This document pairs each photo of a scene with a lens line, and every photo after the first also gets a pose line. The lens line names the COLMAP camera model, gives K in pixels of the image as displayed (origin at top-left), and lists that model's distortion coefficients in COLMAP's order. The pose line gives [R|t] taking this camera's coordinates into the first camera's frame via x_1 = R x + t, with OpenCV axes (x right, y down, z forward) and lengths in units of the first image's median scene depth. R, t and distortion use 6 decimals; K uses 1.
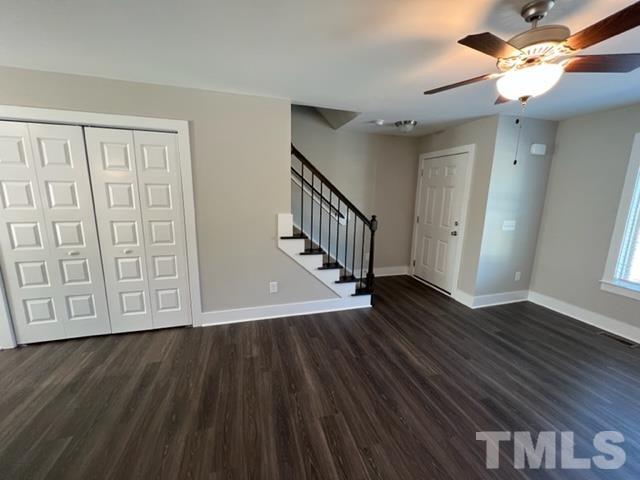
lens RADIAL K [[253.6, 0, 320.7], [0, 253.6, 238.3], [0, 0, 1]] dist [-0.004452, 0.000499]
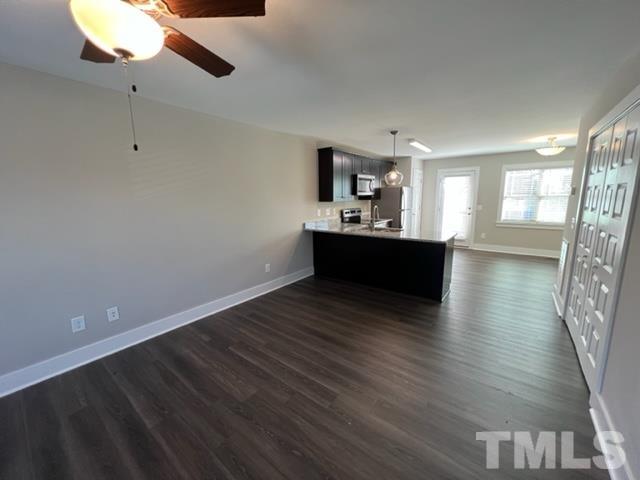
lens RADIAL K [[253.6, 0, 315.9], [0, 253.6, 239.6], [0, 0, 1]] dist [-0.004452, 0.000499]
pose [[-0.816069, 0.094512, -0.570175, 0.384262], [-0.105509, 0.945598, 0.307753, -0.161422], [0.568243, 0.311305, -0.761701, 0.930652]]
